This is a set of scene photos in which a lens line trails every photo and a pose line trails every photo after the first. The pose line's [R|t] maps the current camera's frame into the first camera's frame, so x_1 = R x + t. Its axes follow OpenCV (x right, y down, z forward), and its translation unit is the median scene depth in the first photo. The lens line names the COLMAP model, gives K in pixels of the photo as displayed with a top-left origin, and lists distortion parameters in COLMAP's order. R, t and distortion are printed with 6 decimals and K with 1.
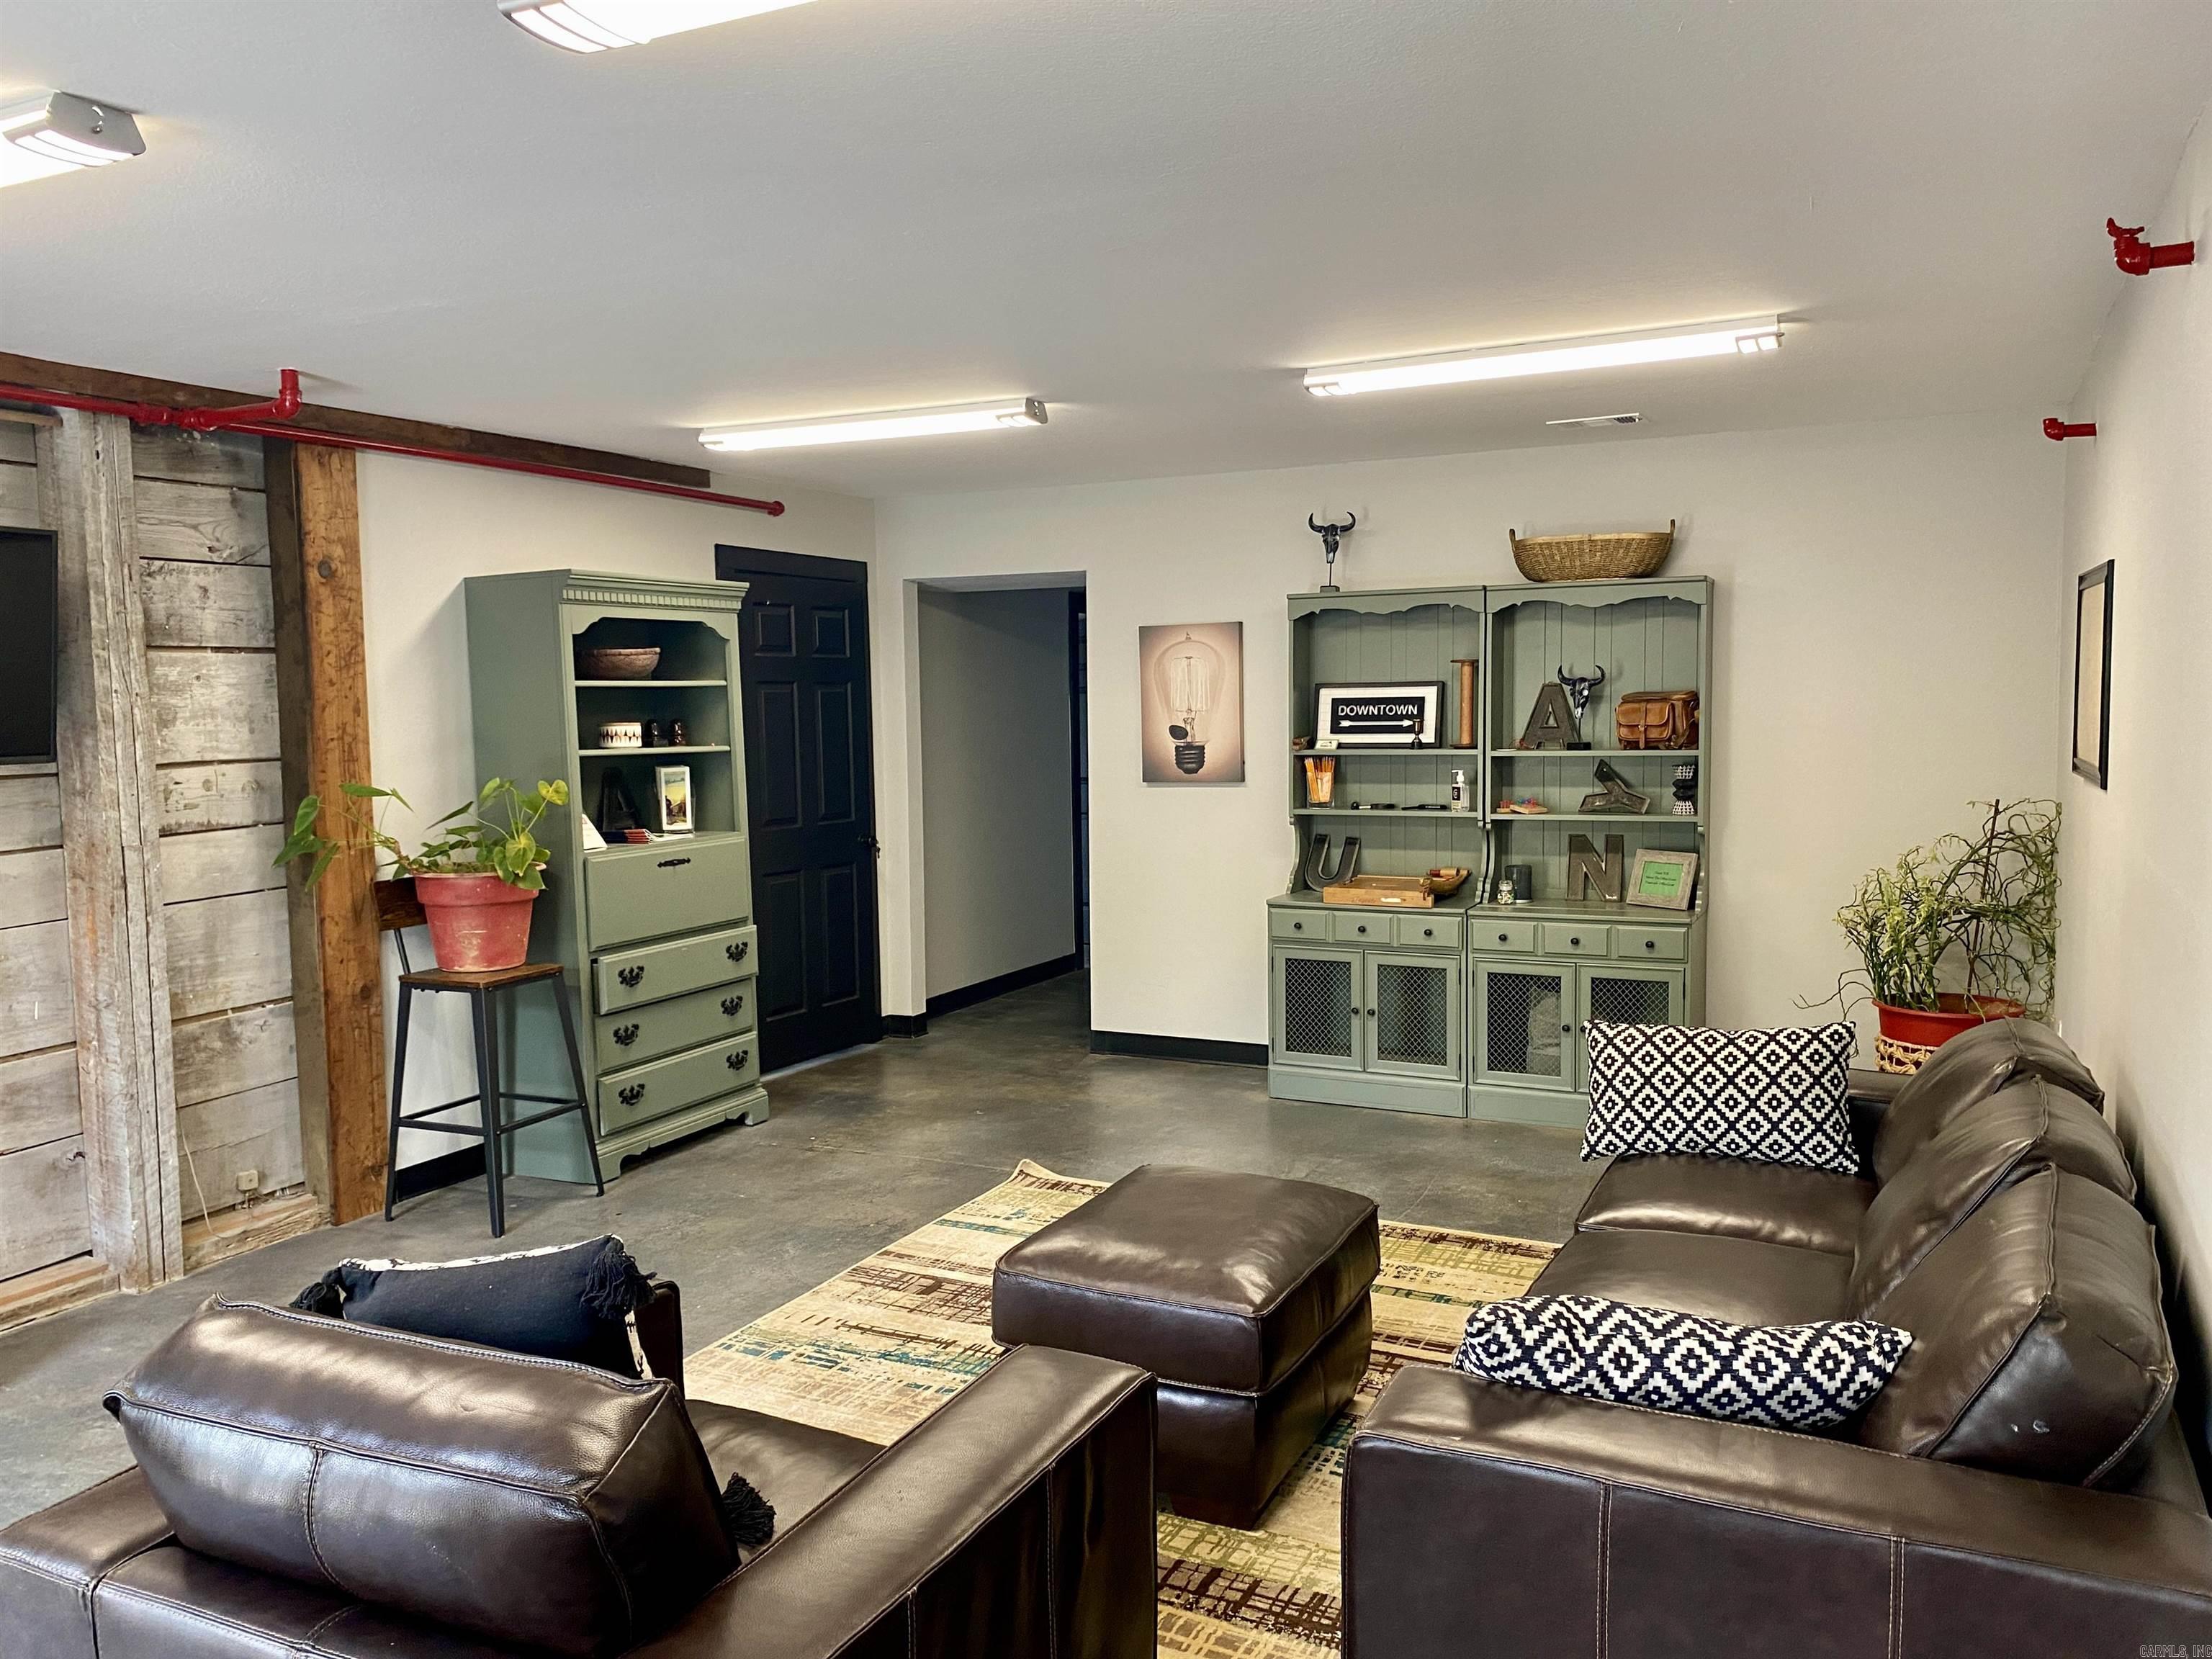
lens RADIAL K [[1671.0, 0, 1106.0], [0, 1671.0, 829.5], [0, 0, 1]] dist [0.038201, -0.001670]
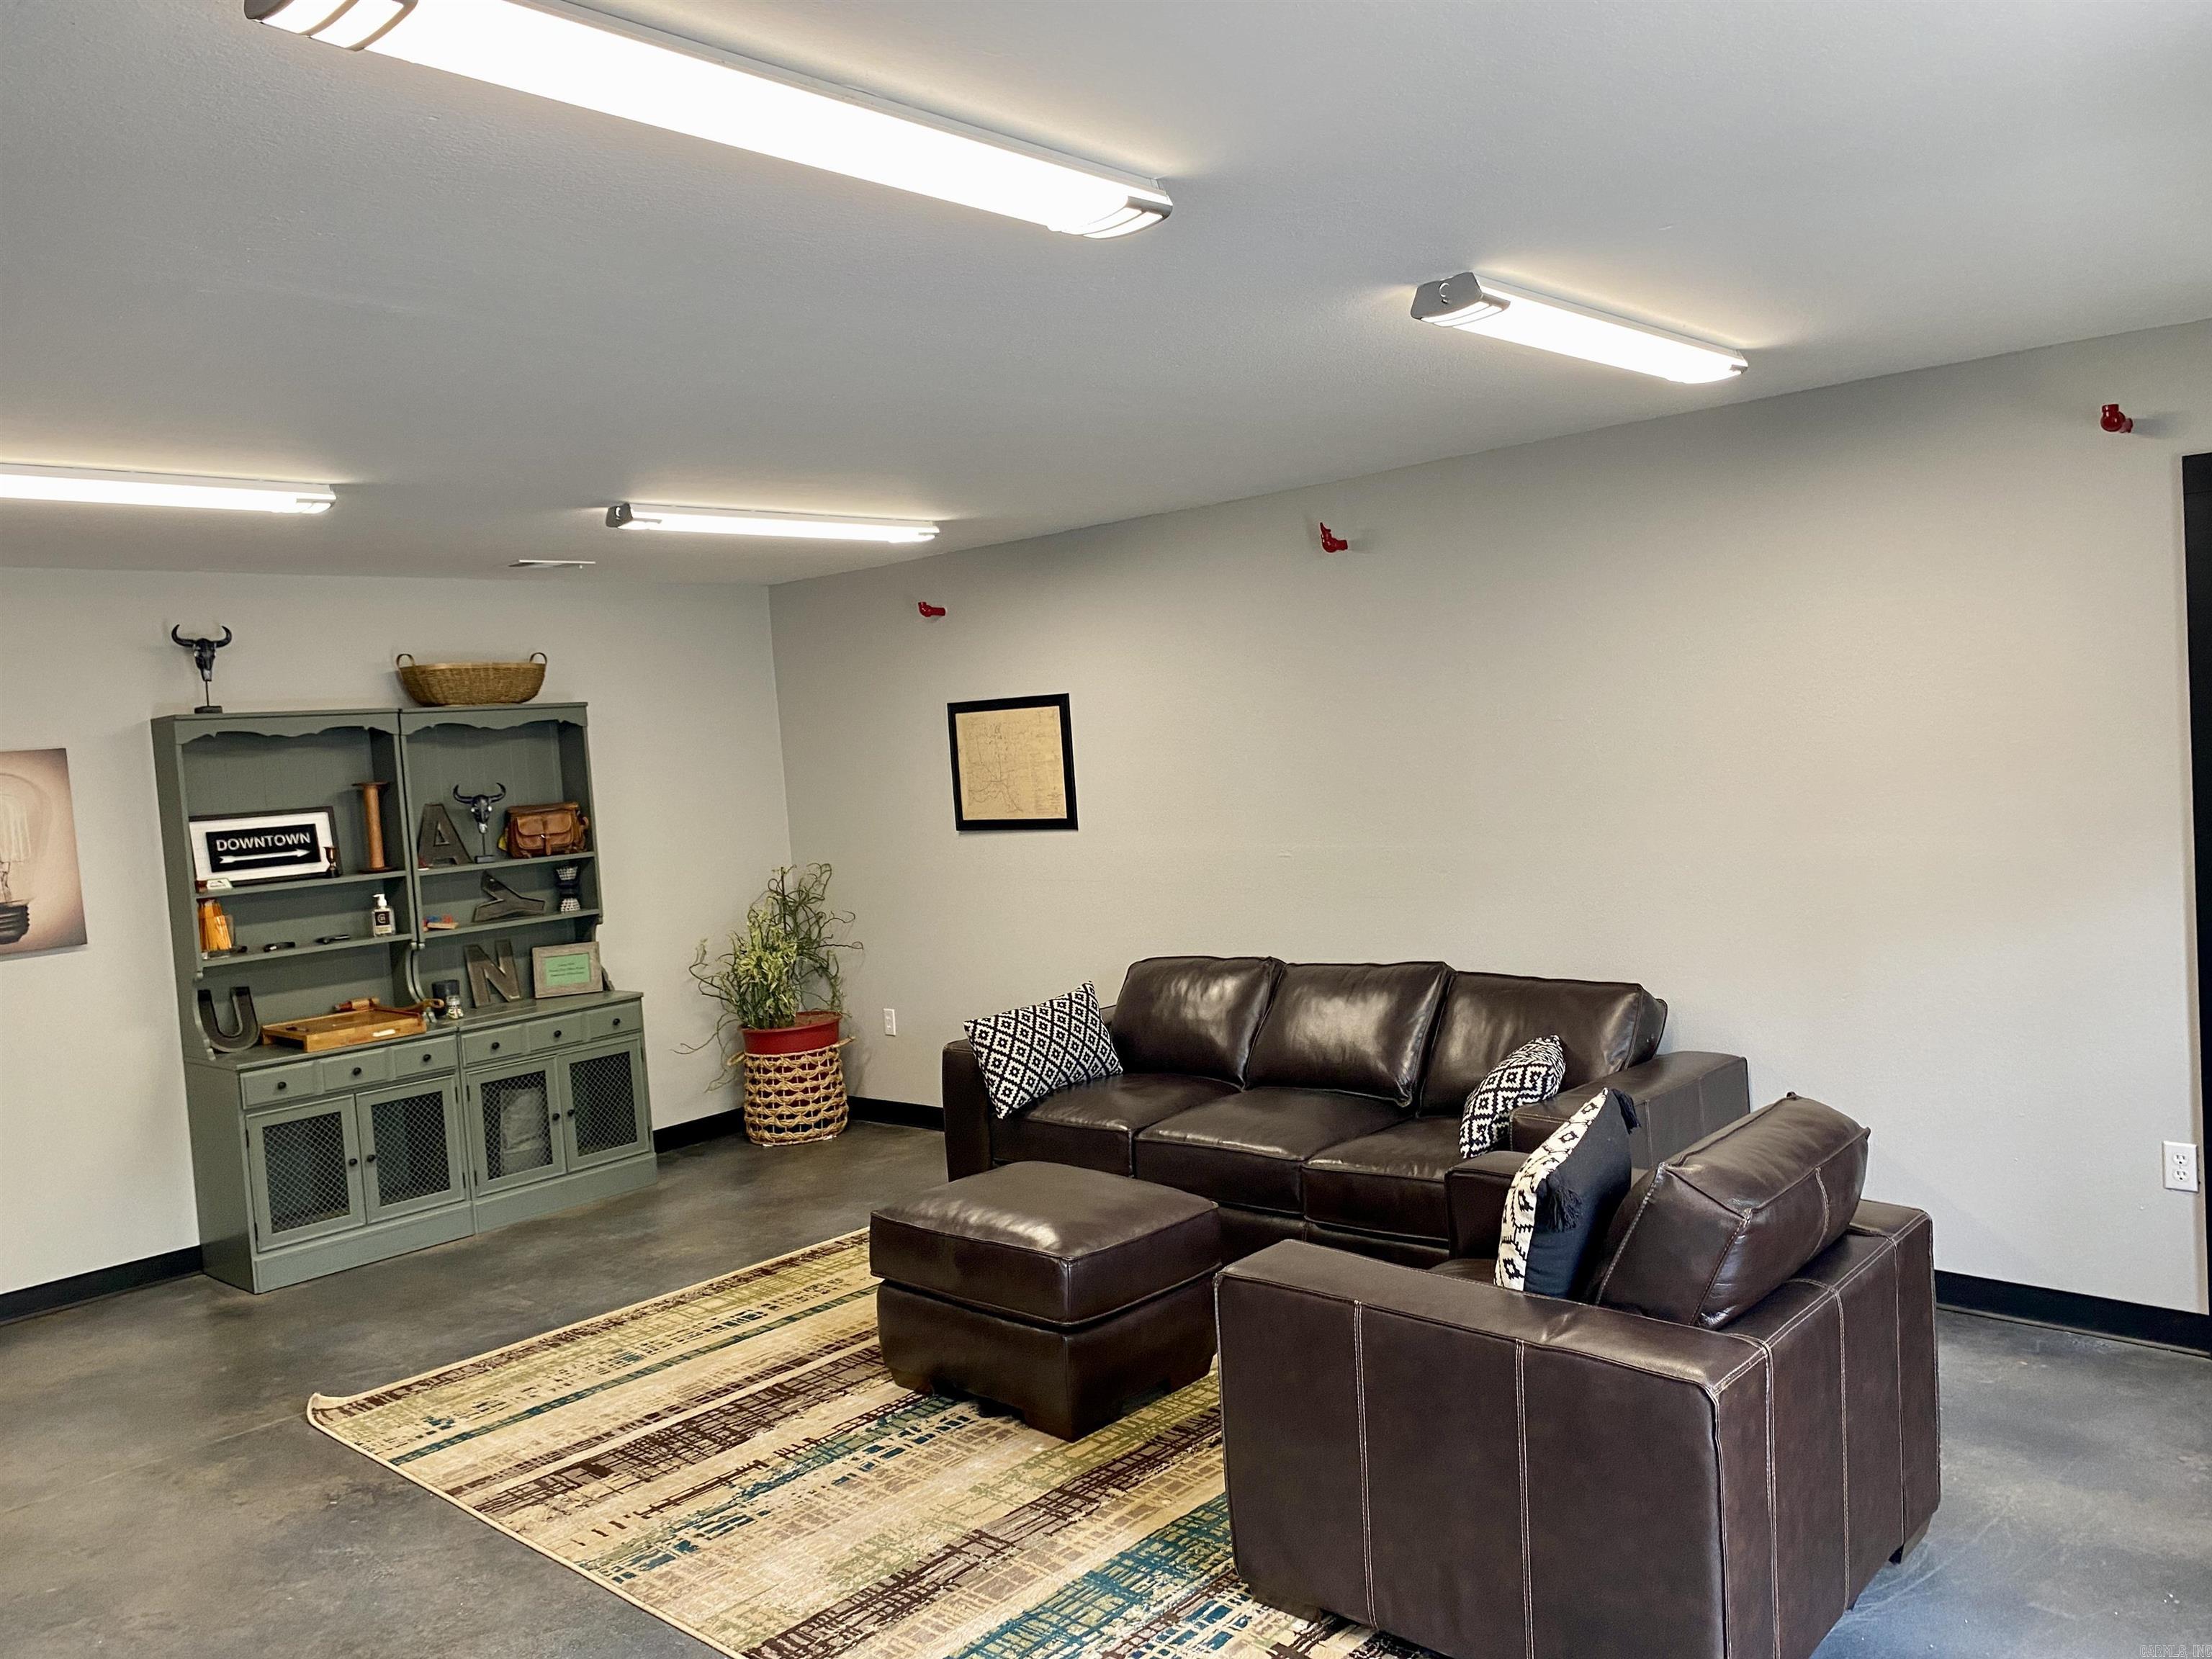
lens RADIAL K [[1687.5, 0, 1106.5], [0, 1687.5, 766.9], [0, 0, 1]] dist [0.047622, 0.000215]
pose [[0.293754, -0.016992, 0.955730, -0.623506], [0.142971, 0.989376, -0.026353, -0.022657], [-0.945129, 0.144383, 0.293063, 0.301455]]
